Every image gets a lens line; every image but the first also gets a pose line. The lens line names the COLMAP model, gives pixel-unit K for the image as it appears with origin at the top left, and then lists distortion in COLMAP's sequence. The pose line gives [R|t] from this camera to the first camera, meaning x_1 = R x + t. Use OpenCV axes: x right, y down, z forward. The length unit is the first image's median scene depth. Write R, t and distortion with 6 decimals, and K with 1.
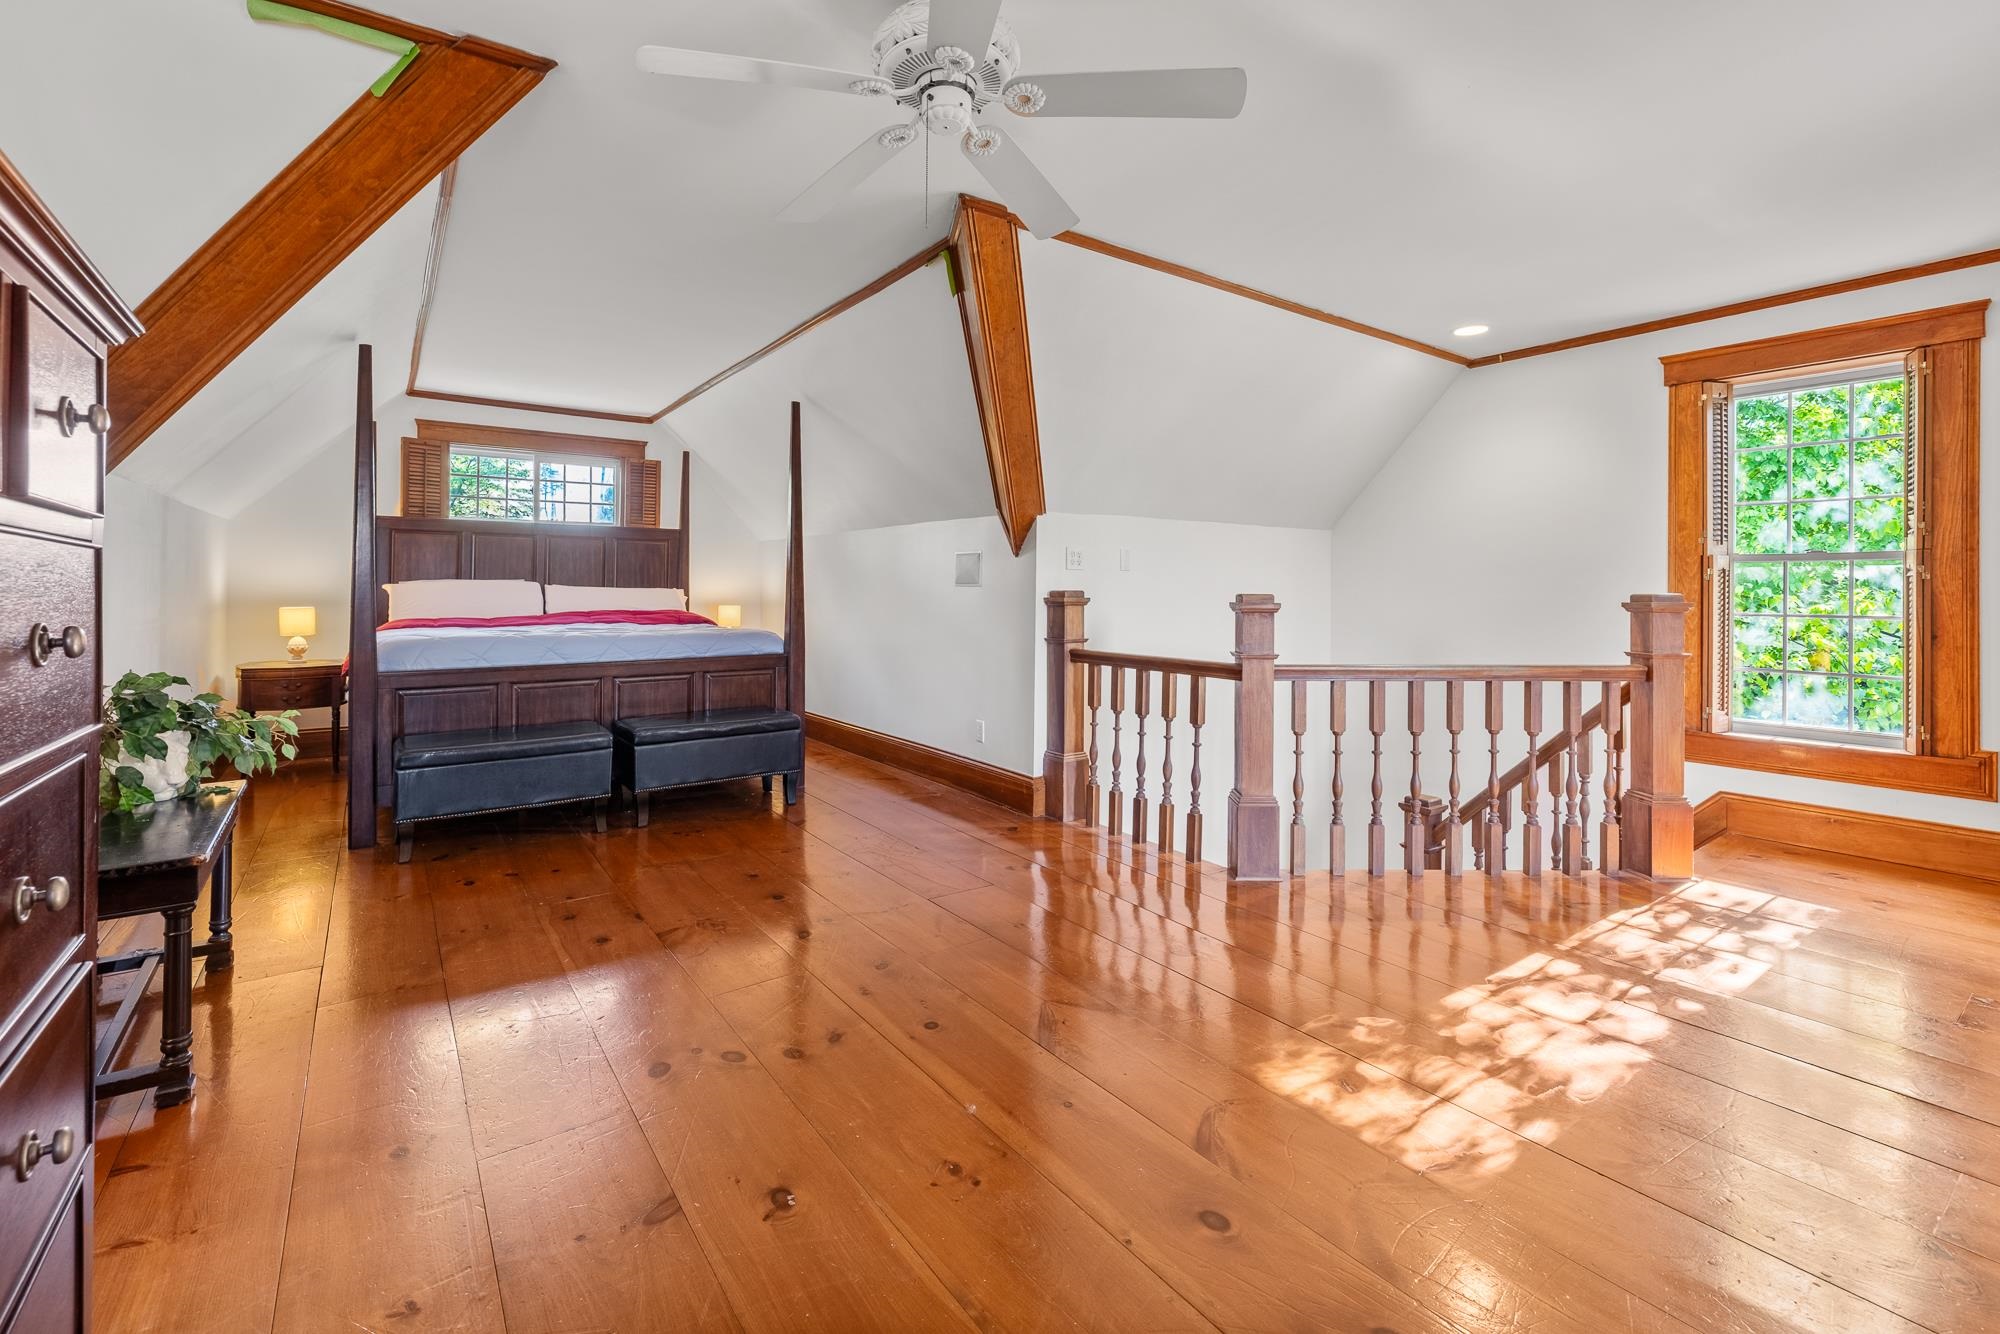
lens RADIAL K [[871.2, 0, 993.3], [0, 871.2, 583.8], [0, 0, 1]] dist [-0.000153, -0.000289]
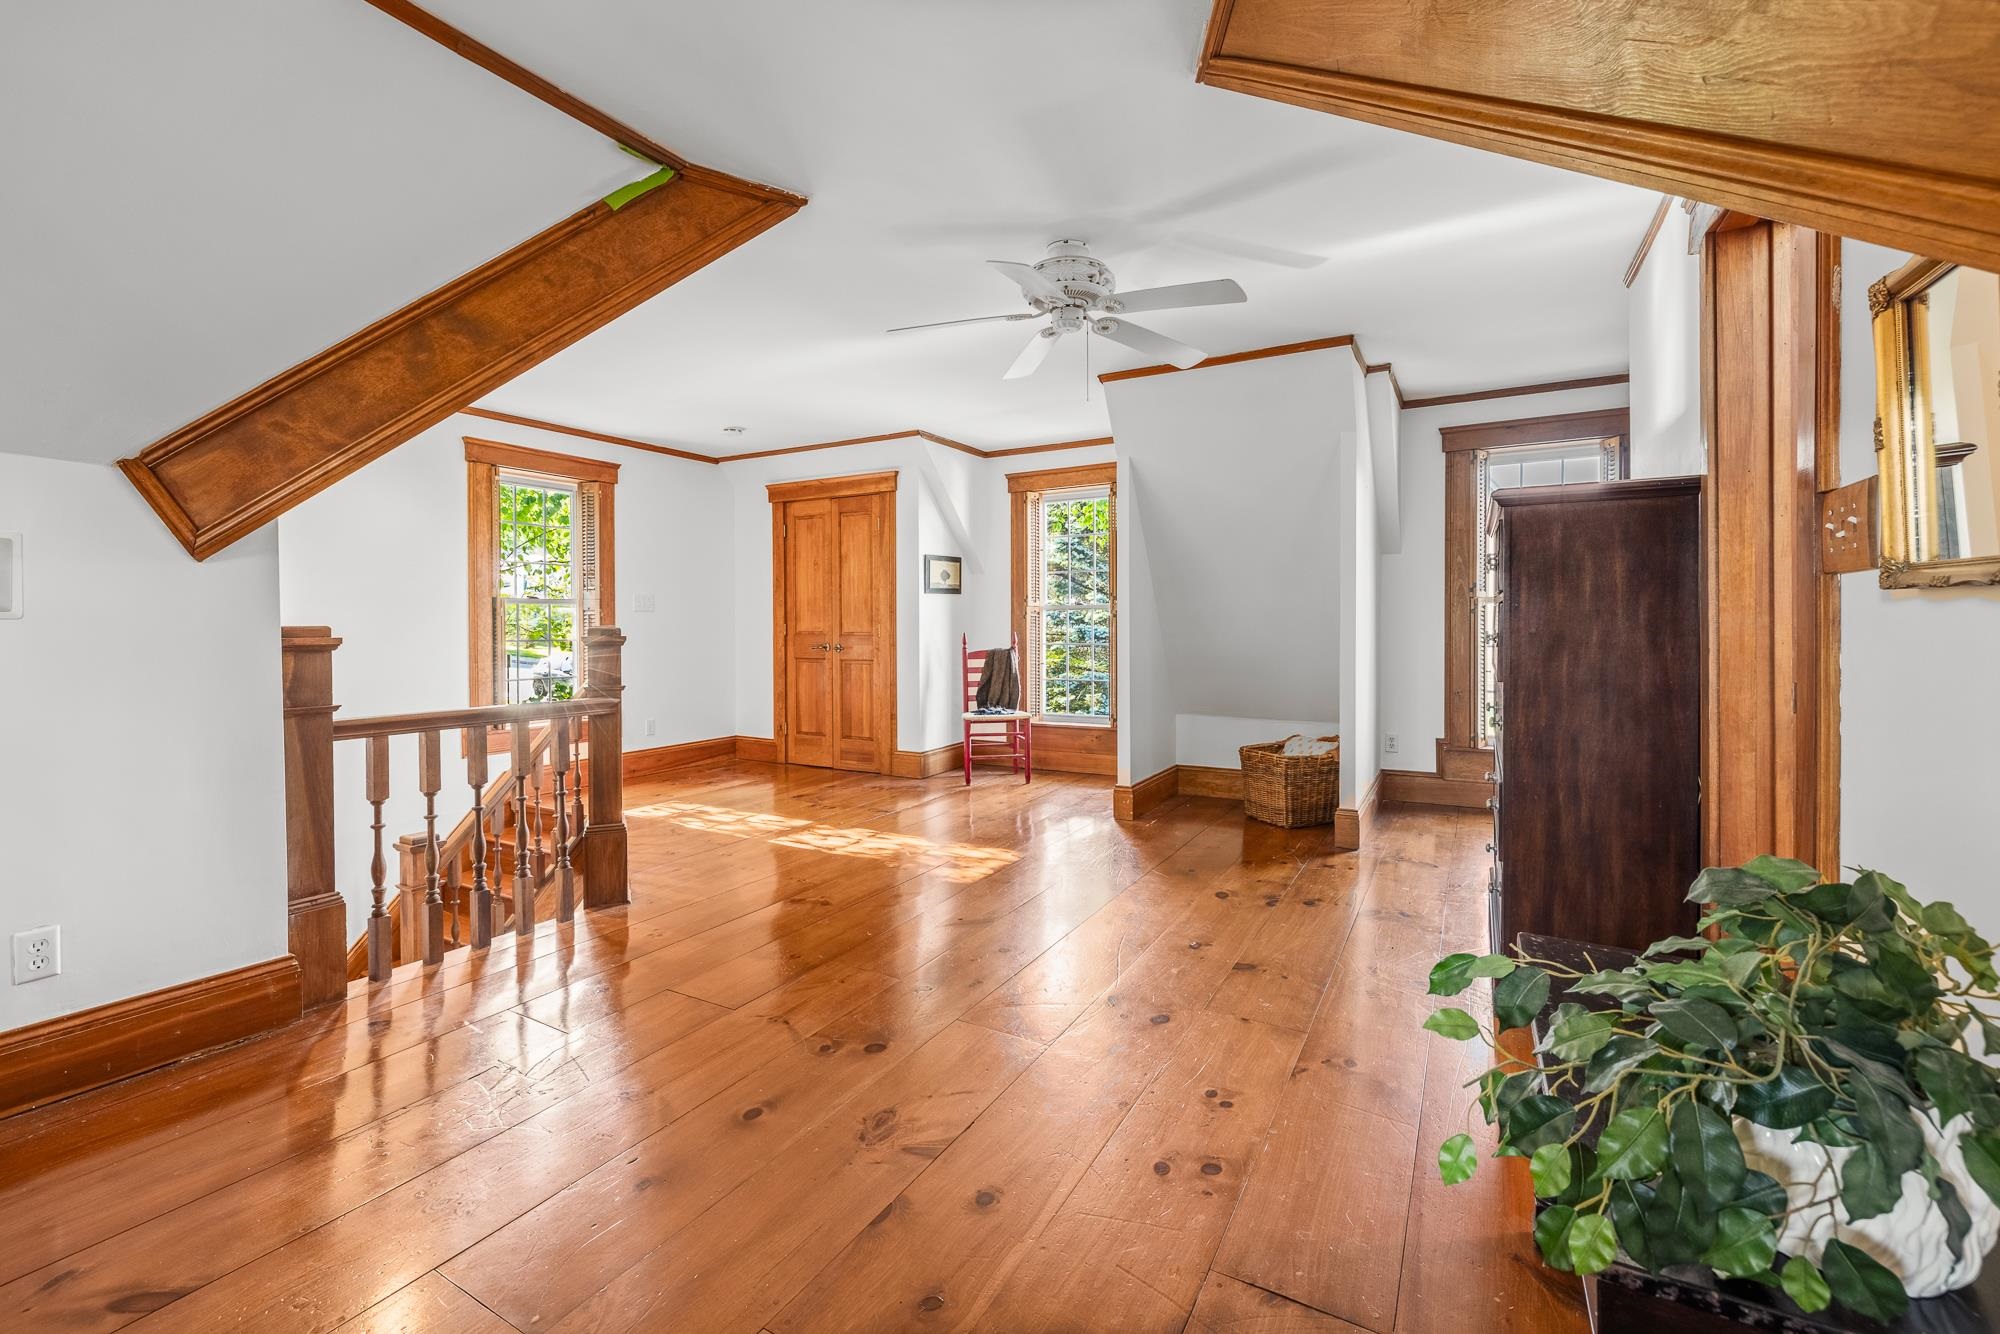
lens RADIAL K [[871.2, 0, 993.3], [0, 871.2, 583.8], [0, 0, 1]] dist [-0.000153, -0.000289]
pose [[-0.403519, 0.041147, 0.914045, -0.493942], [-0.006110, 0.998845, -0.047662, 0.004297], [-0.914951, -0.024818, -0.402802, 0.616432]]
